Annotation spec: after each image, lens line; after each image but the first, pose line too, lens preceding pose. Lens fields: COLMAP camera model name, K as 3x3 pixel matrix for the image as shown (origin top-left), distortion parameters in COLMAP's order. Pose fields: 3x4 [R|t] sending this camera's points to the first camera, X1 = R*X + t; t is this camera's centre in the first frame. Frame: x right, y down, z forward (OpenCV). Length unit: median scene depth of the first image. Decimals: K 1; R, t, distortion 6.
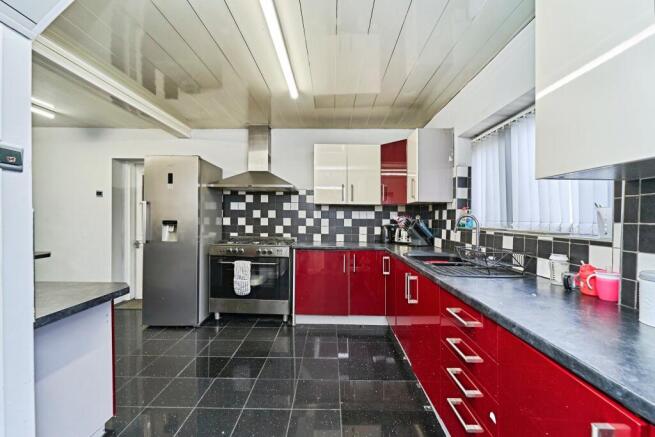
lens RADIAL K [[266.7, 0, 328.5], [0, 266.7, 218.1], [0, 0, 1]] dist [0.003132, 0.000080]
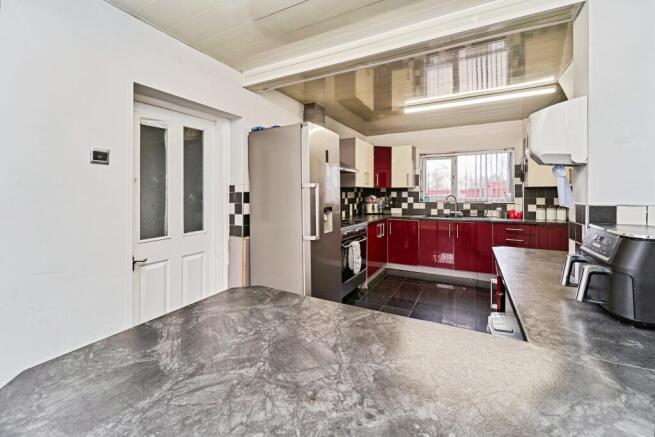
lens RADIAL K [[266.7, 0, 329.1], [0, 266.7, 218.7], [0, 0, 1]] dist [0.003132, 0.000080]
pose [[0.456577, -0.098823, 0.884178, -1.276531], [0.010567, 0.994344, 0.105679, -0.042105], [-0.889621, -0.038907, 0.455039, 0.577019]]
